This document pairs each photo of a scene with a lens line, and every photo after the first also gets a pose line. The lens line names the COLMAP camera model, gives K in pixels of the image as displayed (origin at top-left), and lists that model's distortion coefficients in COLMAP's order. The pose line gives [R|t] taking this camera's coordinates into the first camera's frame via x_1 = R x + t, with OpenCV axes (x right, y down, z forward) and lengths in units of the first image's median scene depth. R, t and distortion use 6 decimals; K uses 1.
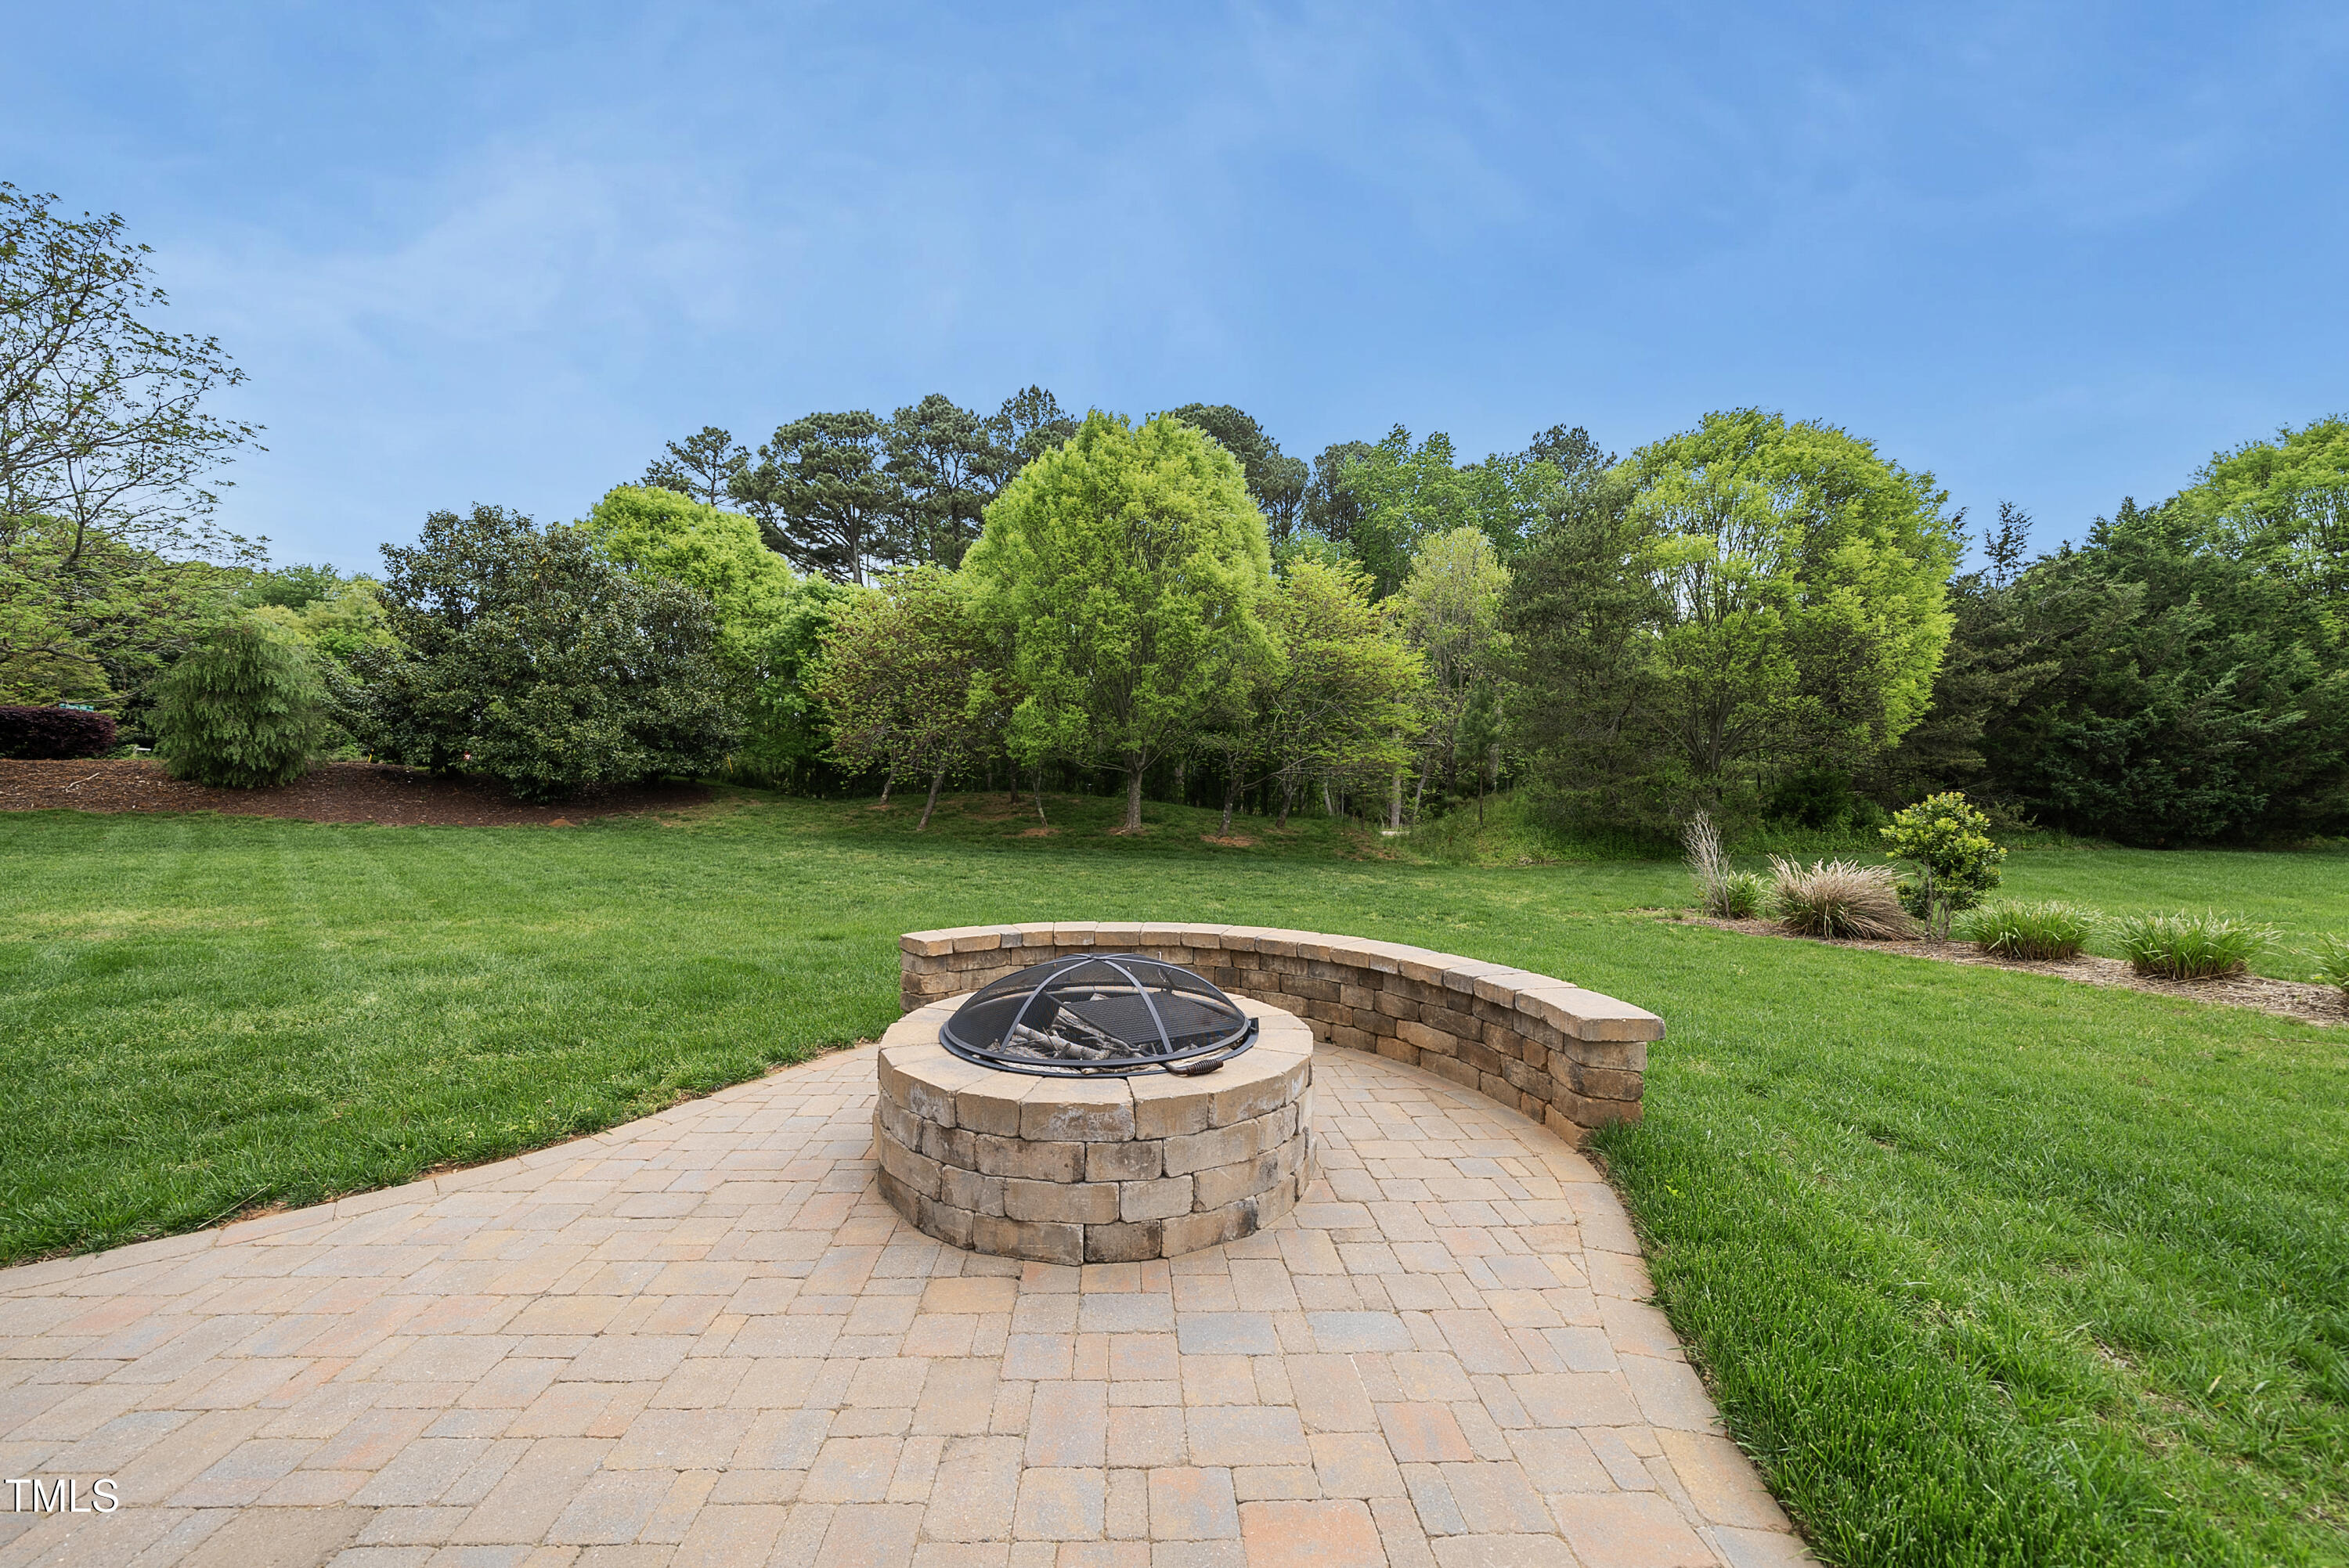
lens RADIAL K [[846.5, 0, 1175.4], [0, 846.5, 776.7], [0, 0, 1]] dist [-0.009139, -0.000315]
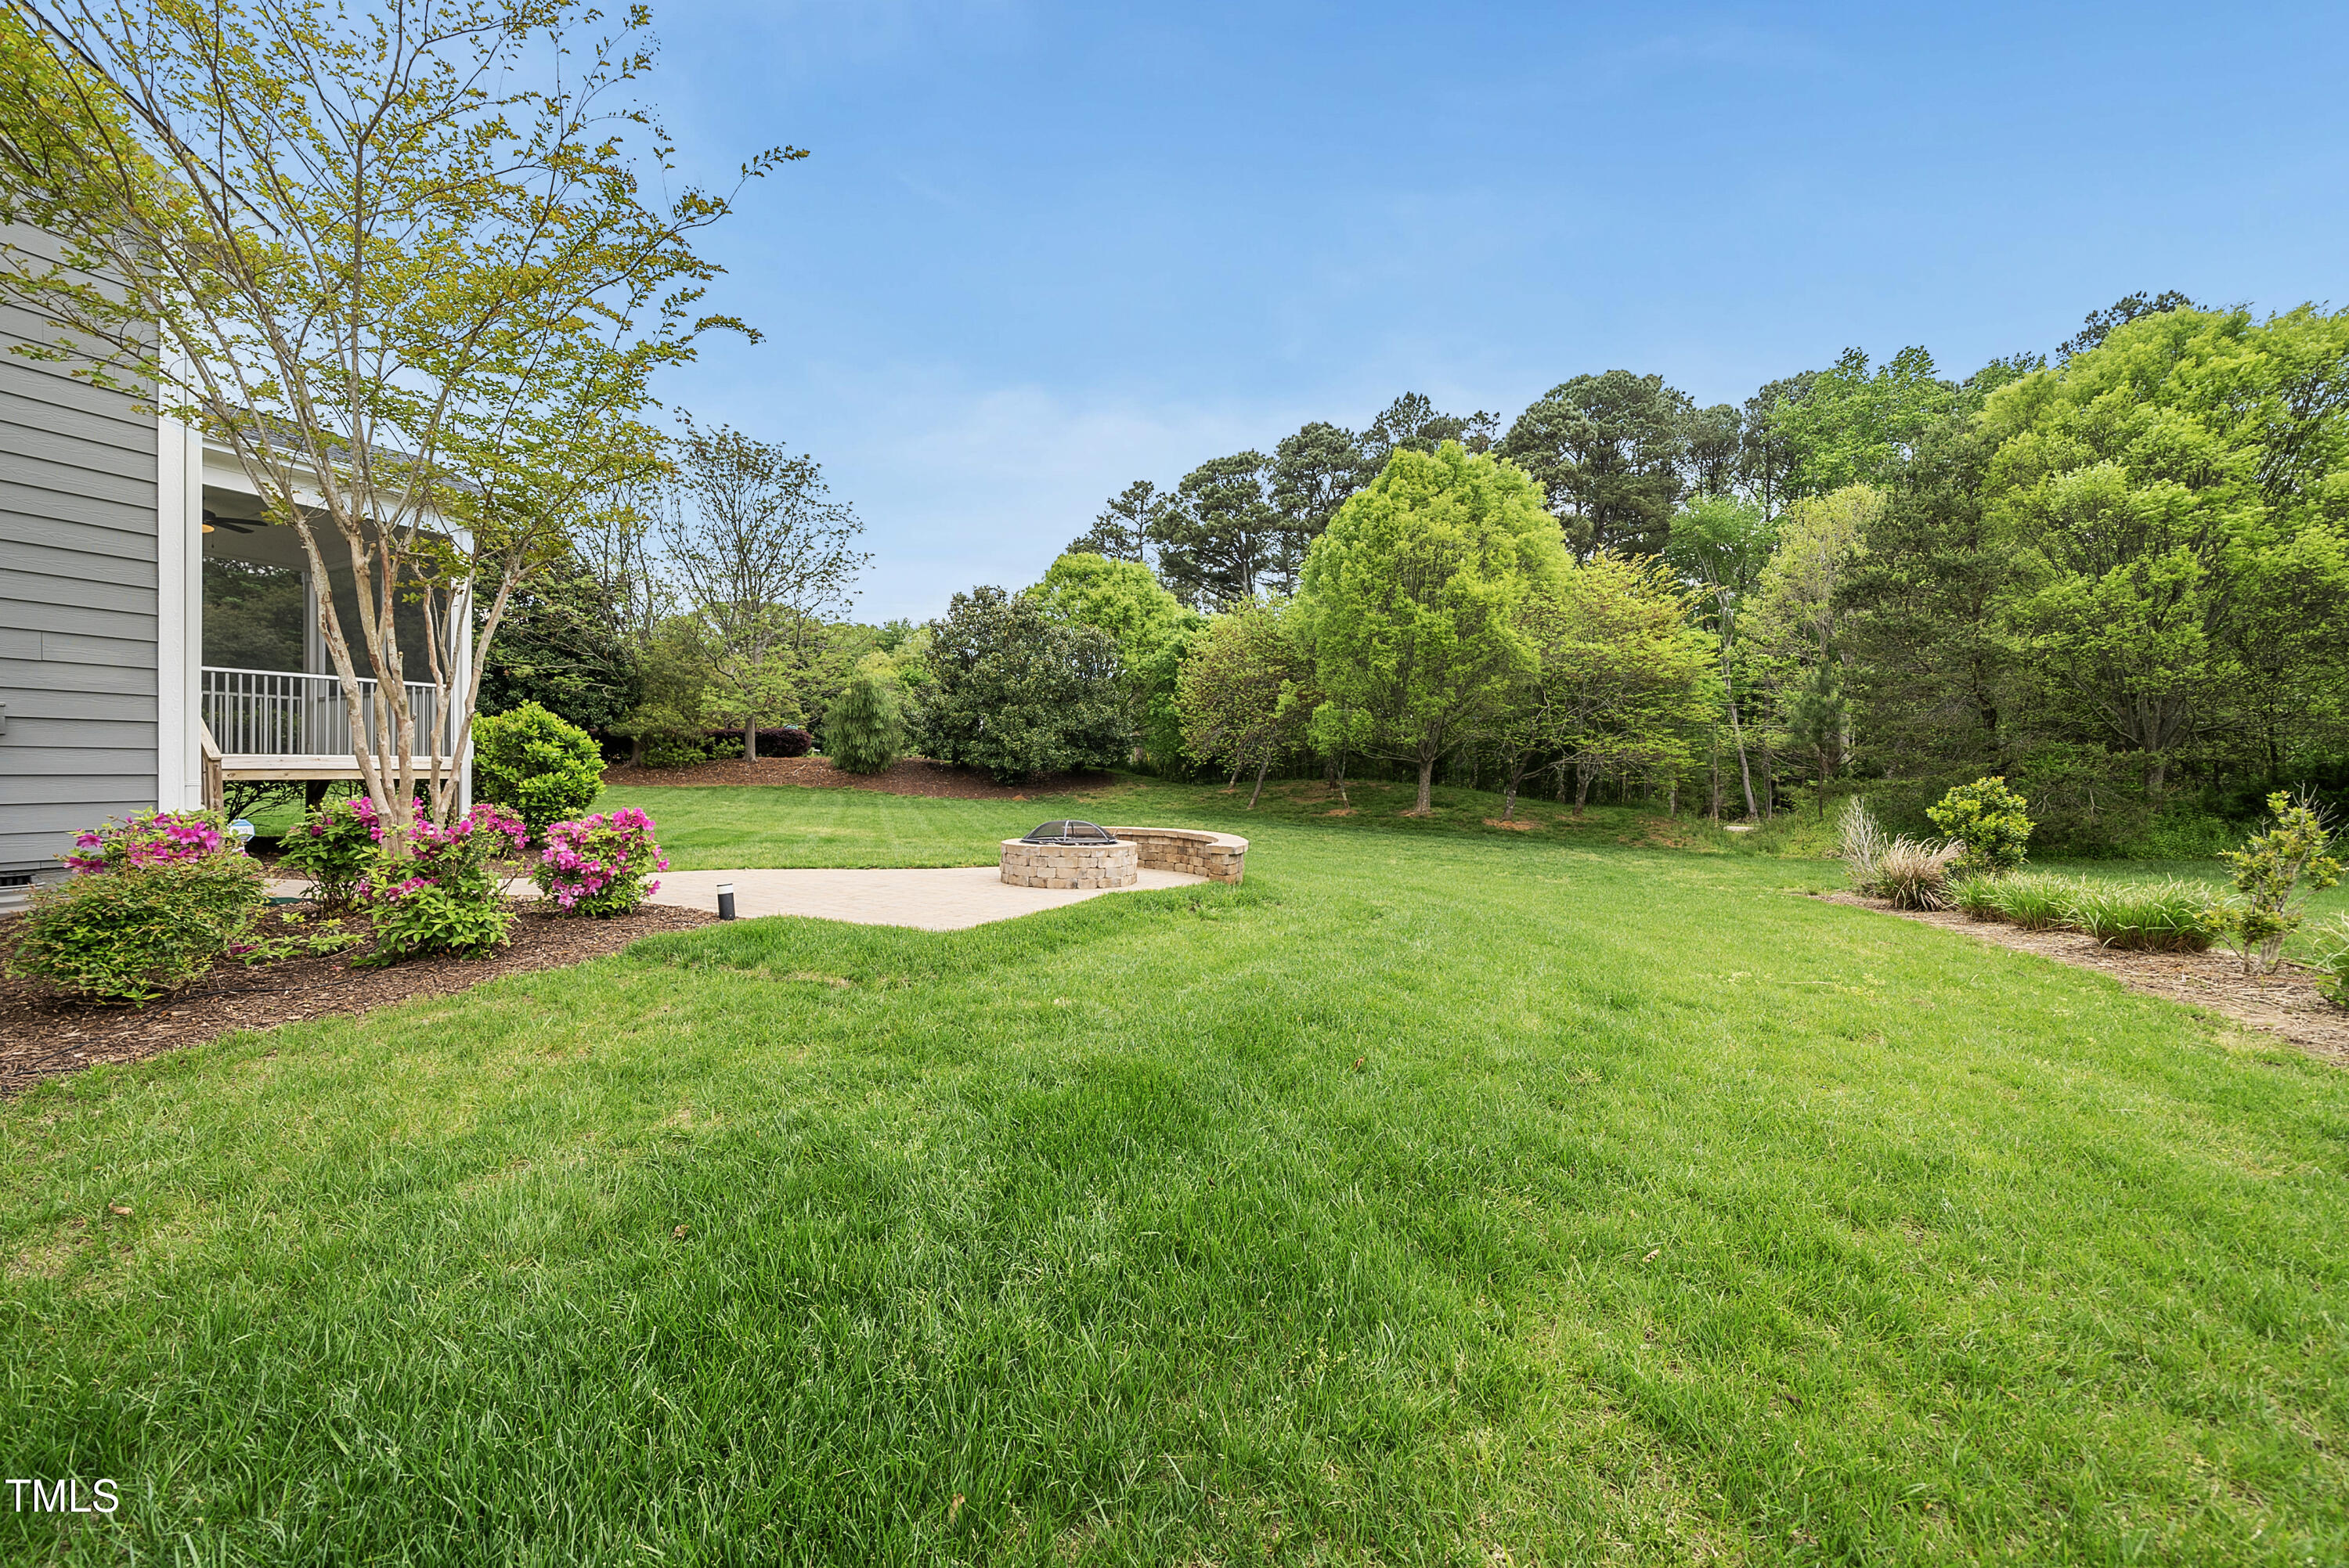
lens RADIAL K [[846.5, 0, 1175.4], [0, 846.5, 776.7], [0, 0, 1]] dist [-0.009139, -0.000315]
pose [[0.885060, 0.003797, -0.465462, 0.187611], [0.000828, 0.999952, 0.009731, 0.002530], [0.465477, -0.008998, 0.885014, -0.173903]]
